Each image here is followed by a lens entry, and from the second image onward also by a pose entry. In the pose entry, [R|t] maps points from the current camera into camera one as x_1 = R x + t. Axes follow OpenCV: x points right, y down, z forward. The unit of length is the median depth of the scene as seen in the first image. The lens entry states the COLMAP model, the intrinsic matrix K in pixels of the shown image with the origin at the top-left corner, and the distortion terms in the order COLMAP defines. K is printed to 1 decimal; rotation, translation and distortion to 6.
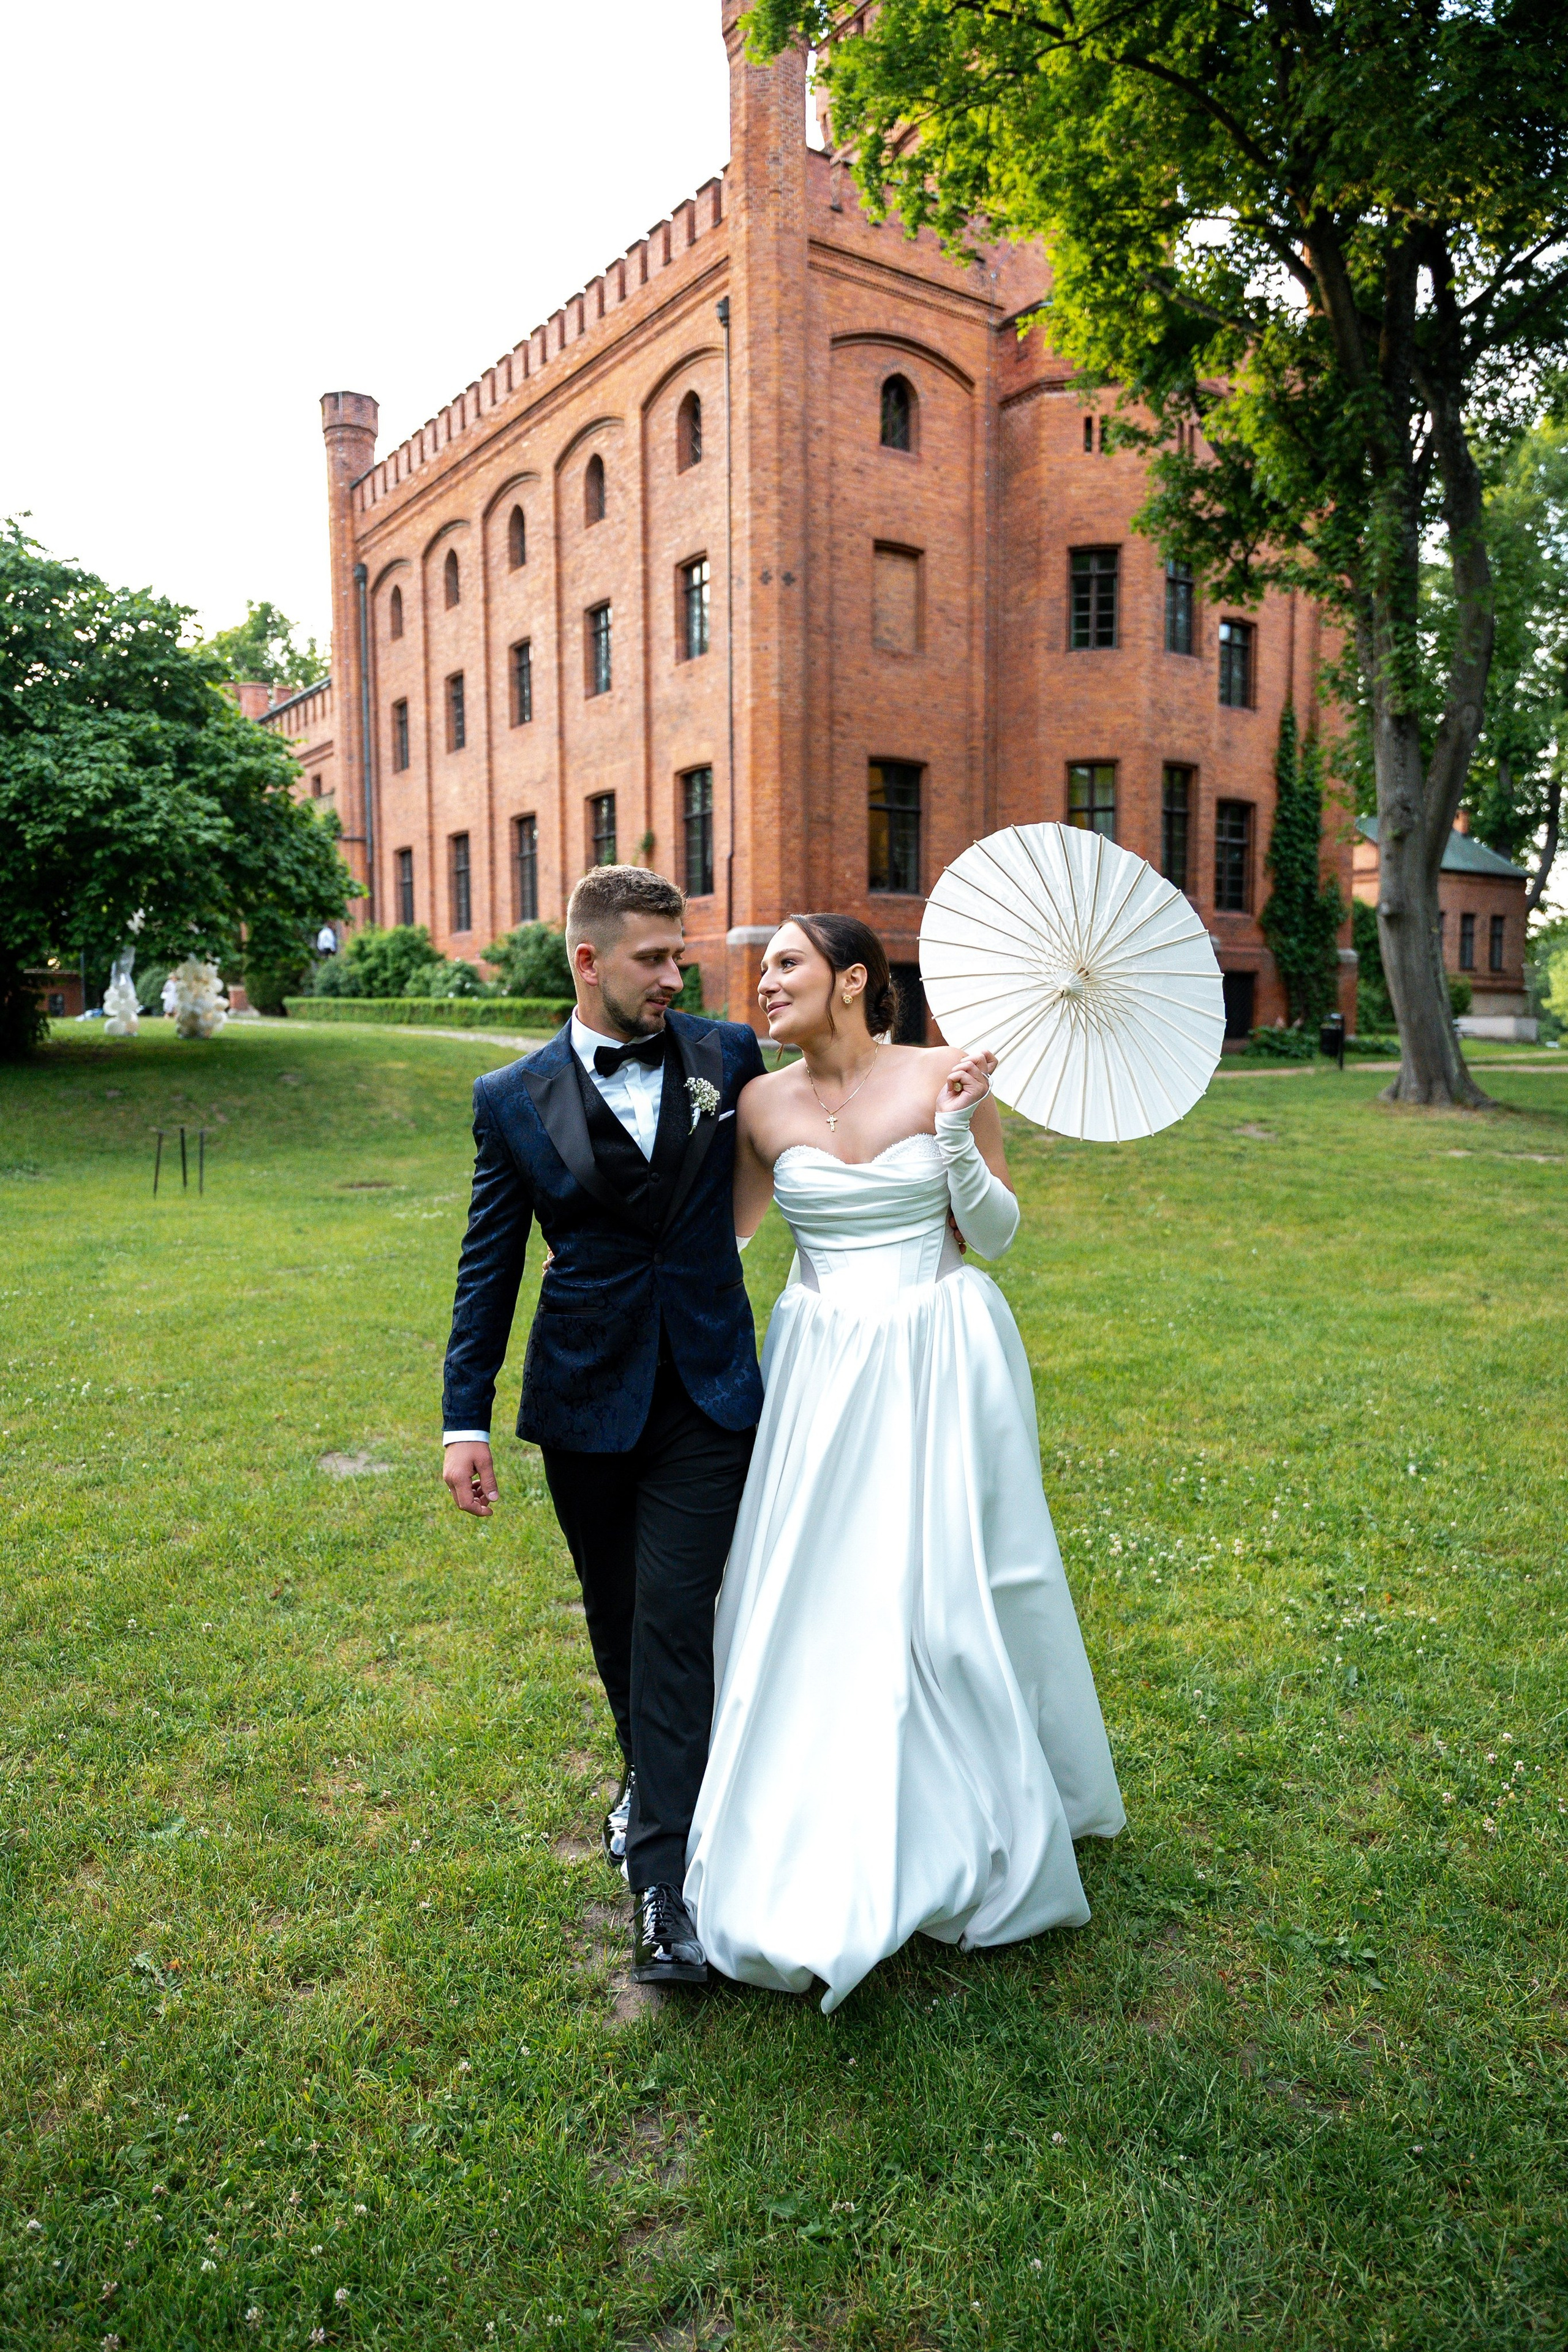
lens RADIAL K [[1560.7, 0, 797.2], [0, 1560.7, 1175.6], [0, 0, 1]] dist [-0.005372, -0.005800]
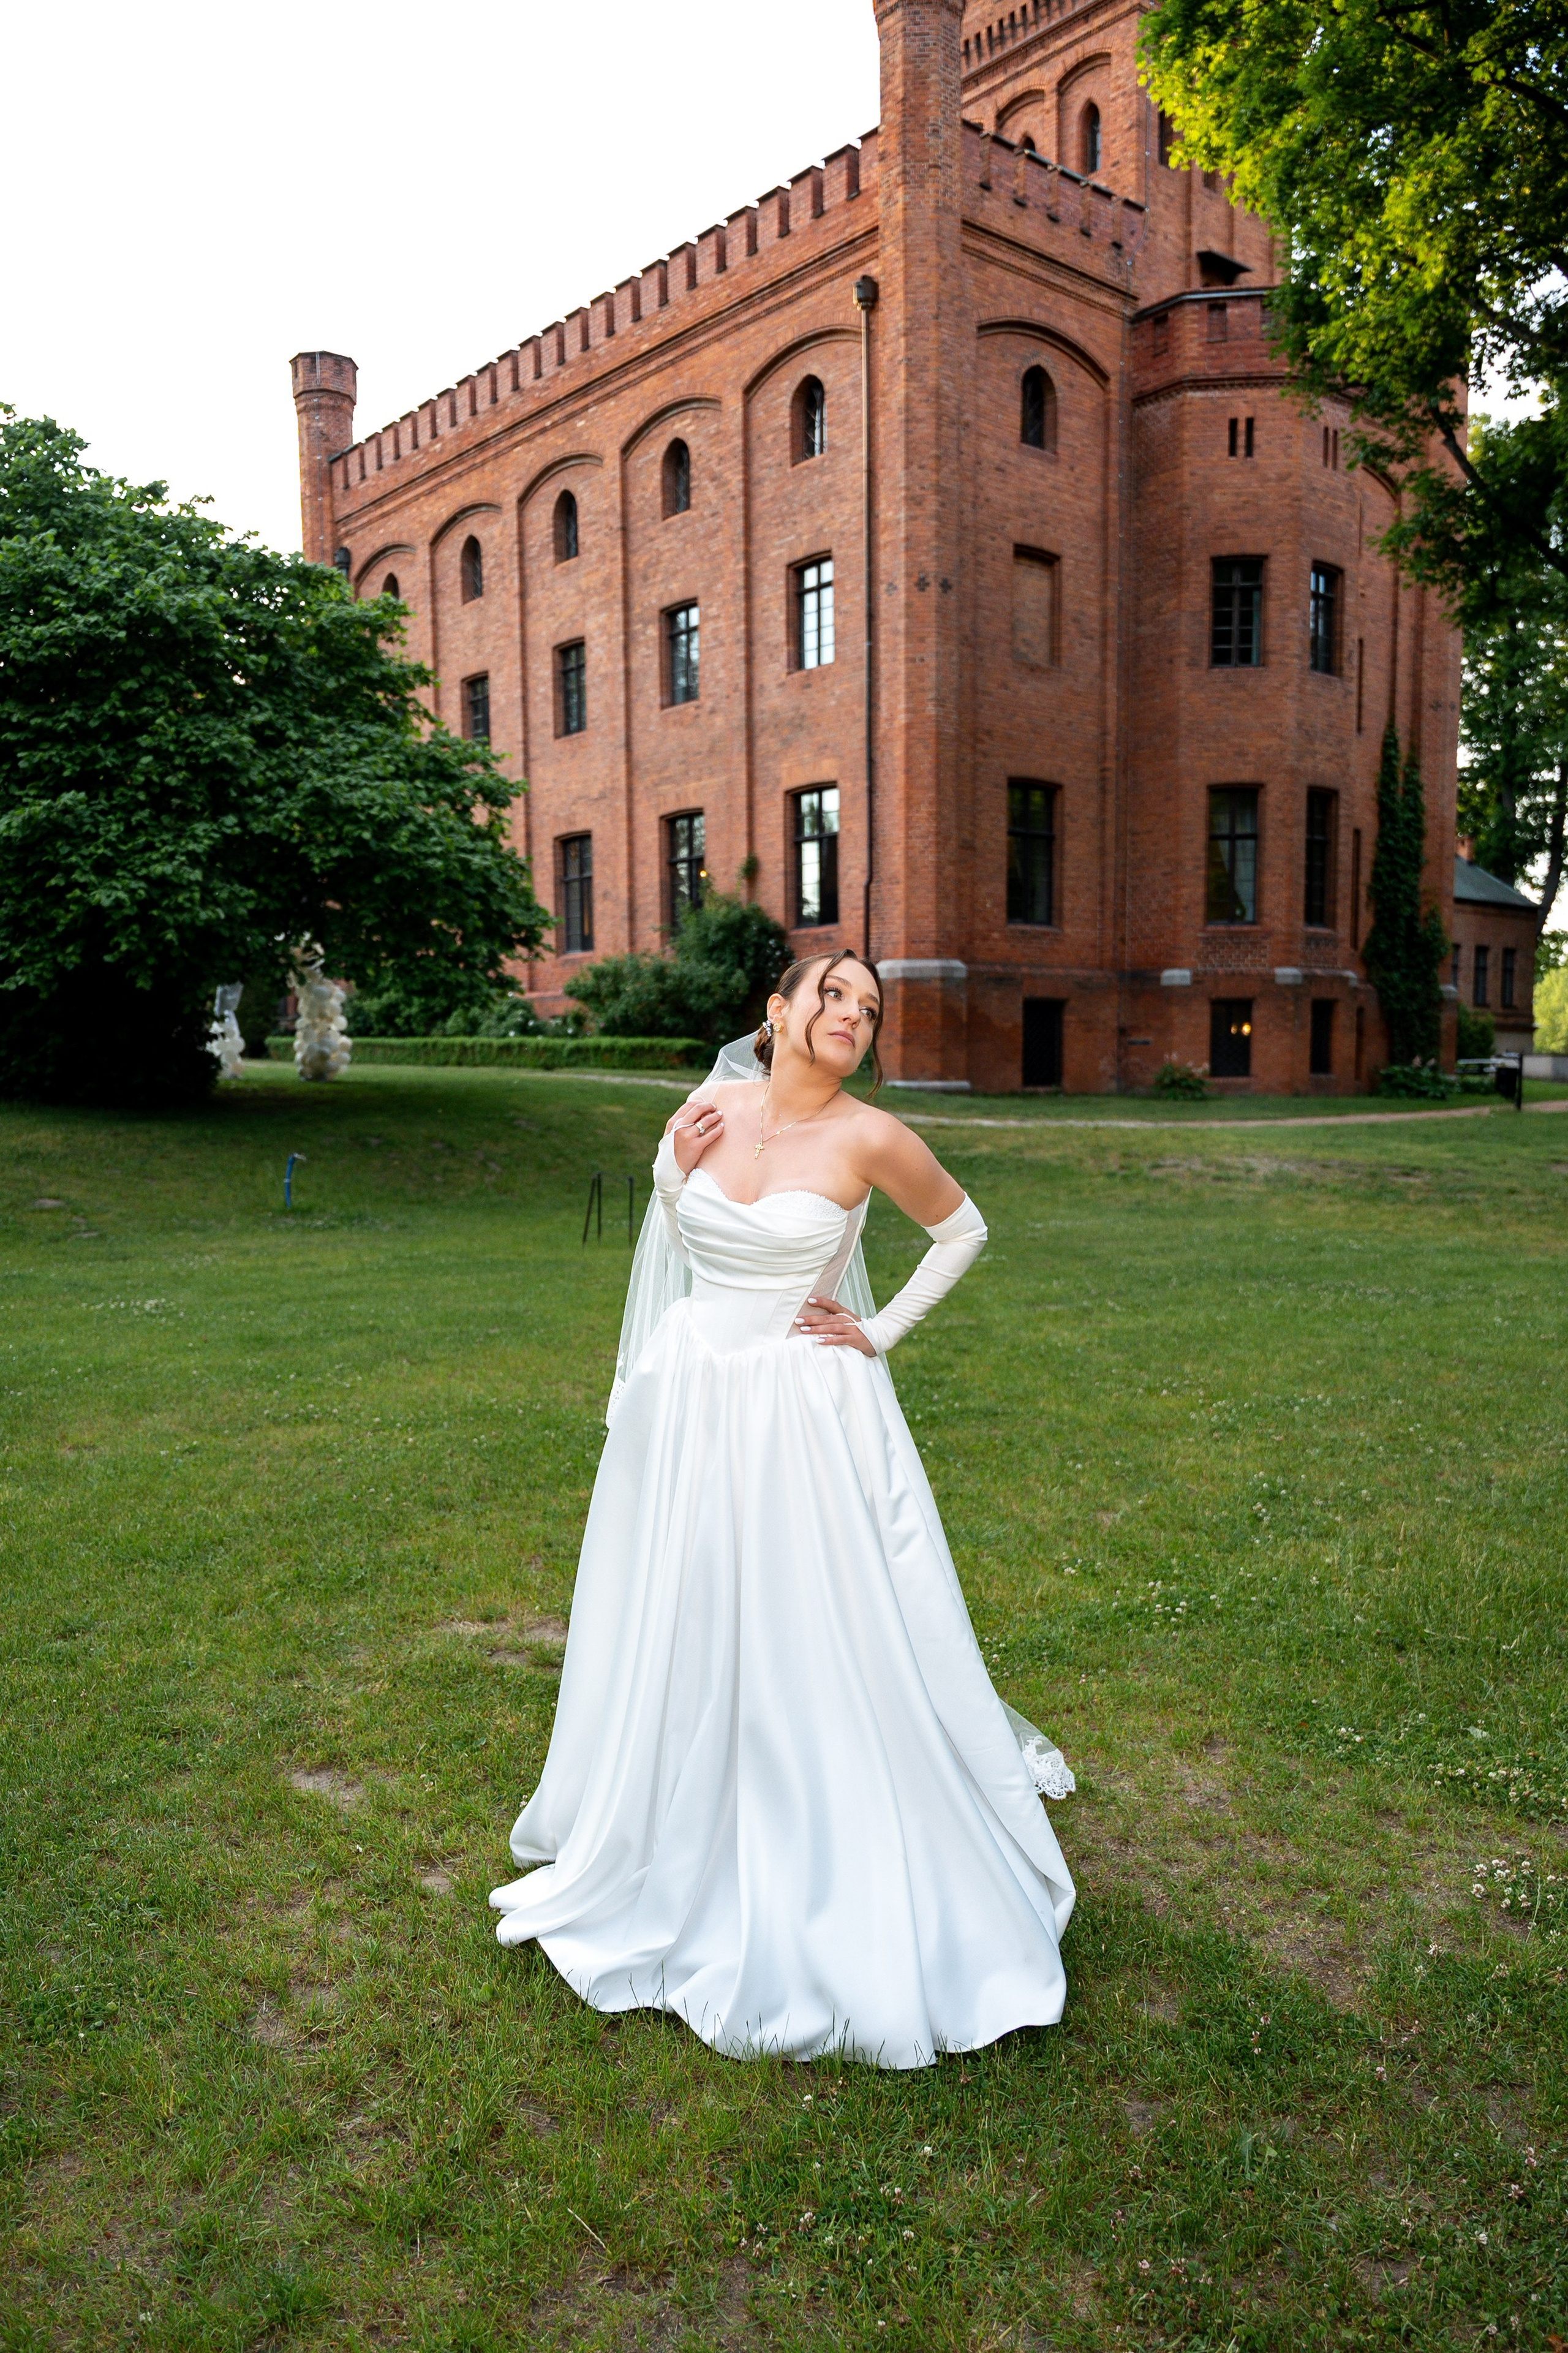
lens RADIAL K [[1751.2, 0, 785.6], [0, 1751.2, 1258.8], [0, 0, 1]] dist [-0.003609, -0.006593]
pose [[0.995498, -0.012554, 0.093948, -0.165540], [0.011351, 0.999847, 0.013331, 0.003410], [-0.094101, -0.012205, 0.995488, -0.029562]]
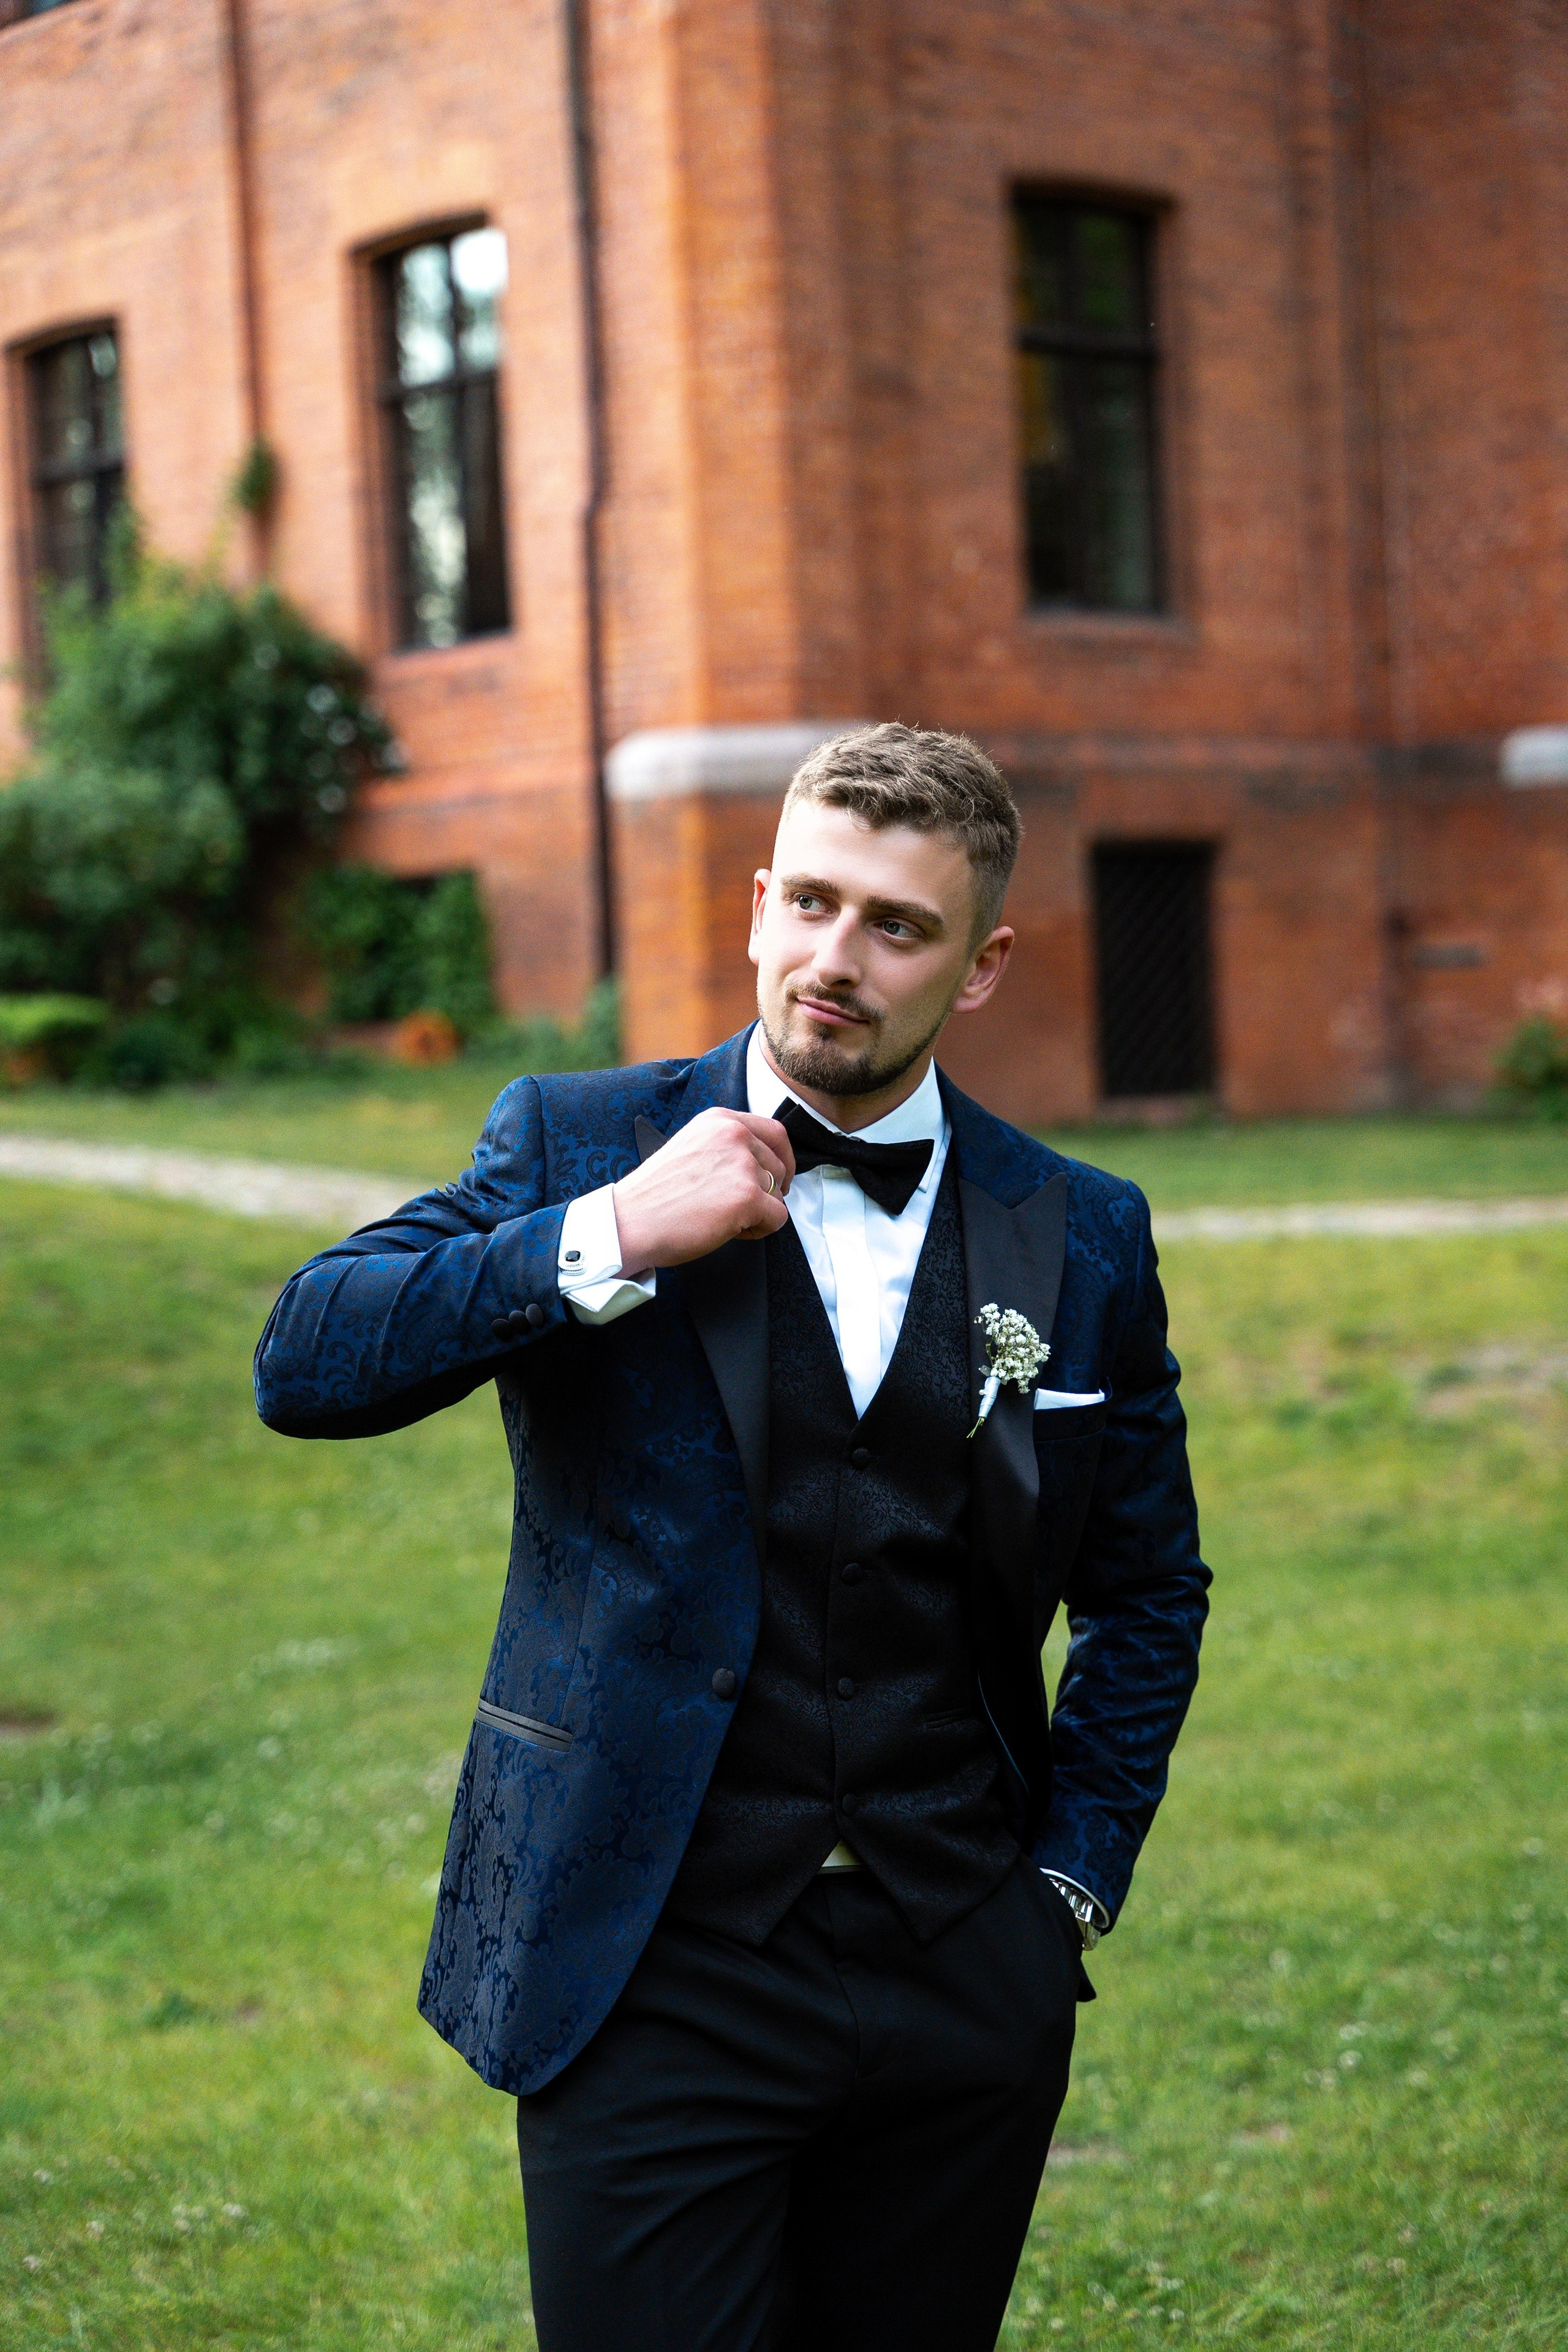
lens RADIAL K [[4542.4, 0, 769.7], [0, 4542.4, 1173.8], [0, 0, 1]] dist [0.043254, -0.165260]
pose [[0.991627, -0.045220, 0.120955, -0.104167], [0.053730, 0.996234, -0.068050, -0.011739], [-0.117422, 0.073979, 0.990323, 0.112009]]
